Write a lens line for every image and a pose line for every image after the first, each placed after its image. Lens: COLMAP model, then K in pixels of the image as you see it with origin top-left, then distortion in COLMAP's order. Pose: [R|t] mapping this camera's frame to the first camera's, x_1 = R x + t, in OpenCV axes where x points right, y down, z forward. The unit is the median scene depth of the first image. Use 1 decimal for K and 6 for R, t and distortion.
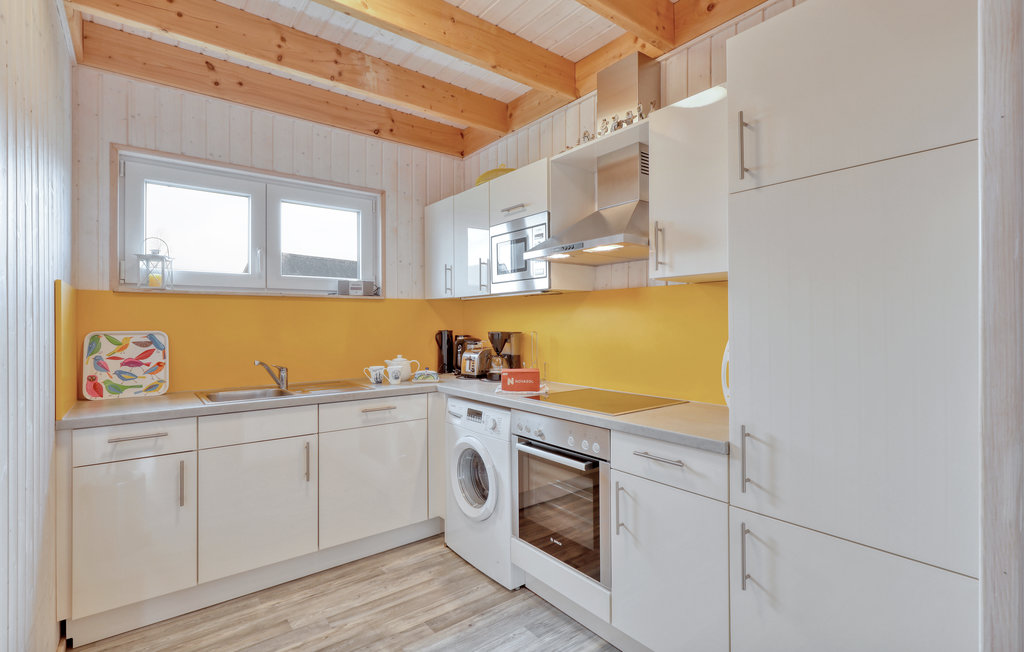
lens RADIAL K [[478.1, 0, 518.9], [0, 478.1, 330.6], [0, 0, 1]] dist [-0.019563, -0.000260]
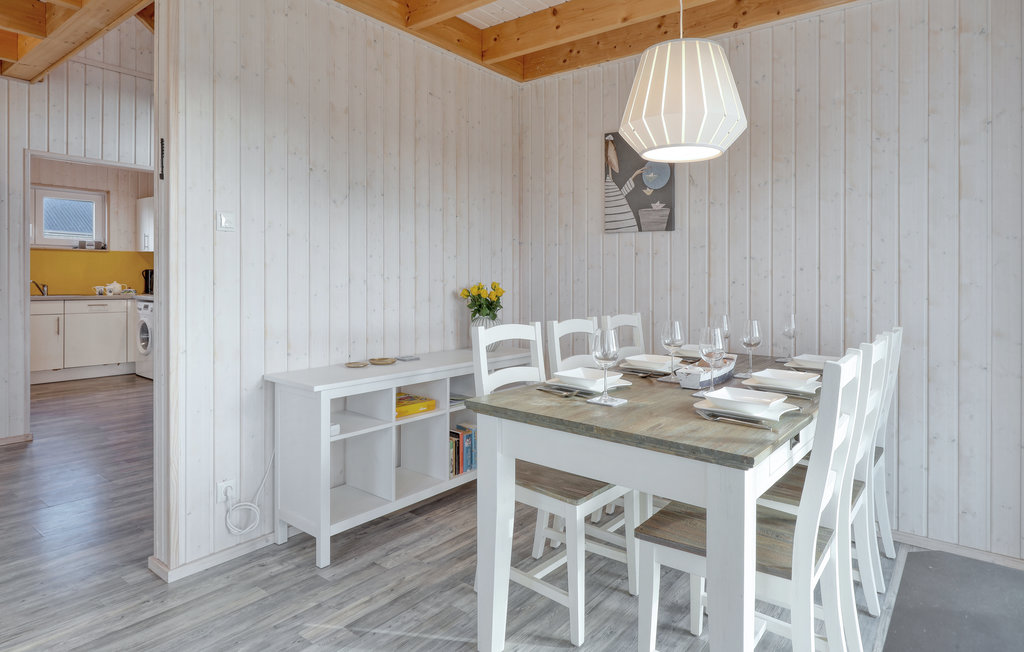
lens RADIAL K [[592.8, 0, 508.3], [0, 592.8, 277.5], [0, 0, 1]] dist [0.006091, 0.000870]
pose [[0.972664, 0.012393, 0.231886, 0.730907], [-0.012120, 0.999923, -0.002604, 0.023161], [-0.231900, -0.000278, 0.972740, -1.681496]]
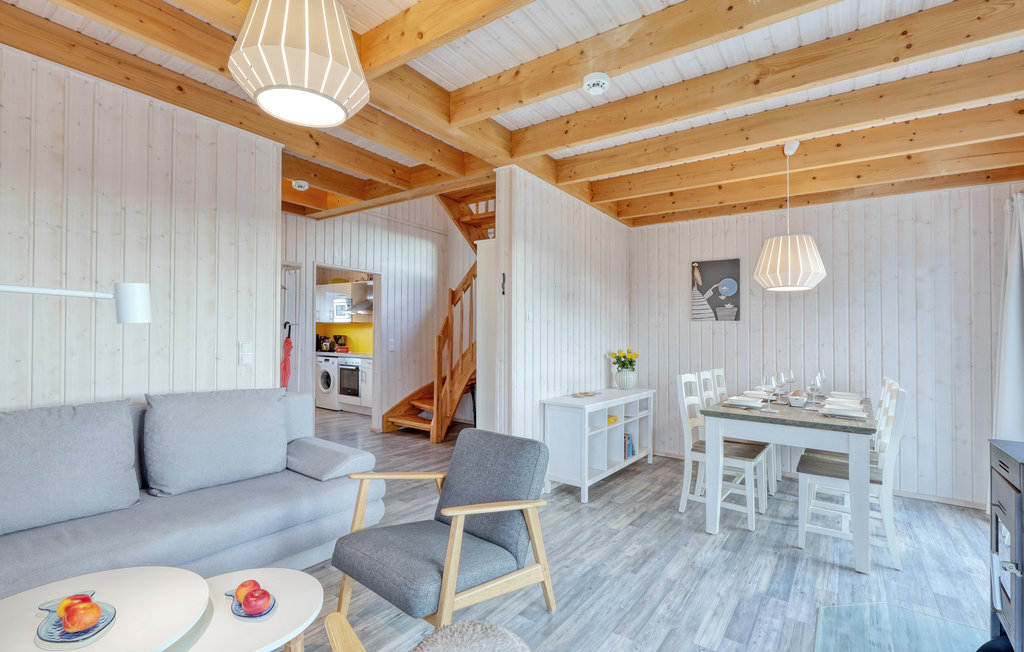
lens RADIAL K [[462.6, 0, 499.6], [0, 462.6, 328.8], [0, 0, 1]] dist [0.003402, -0.000723]
pose [[0.966933, 0.029660, 0.253302, 0.194706], [-0.023980, 0.999388, -0.025486, 0.012761], [-0.253902, 0.018569, 0.967052, -1.909076]]
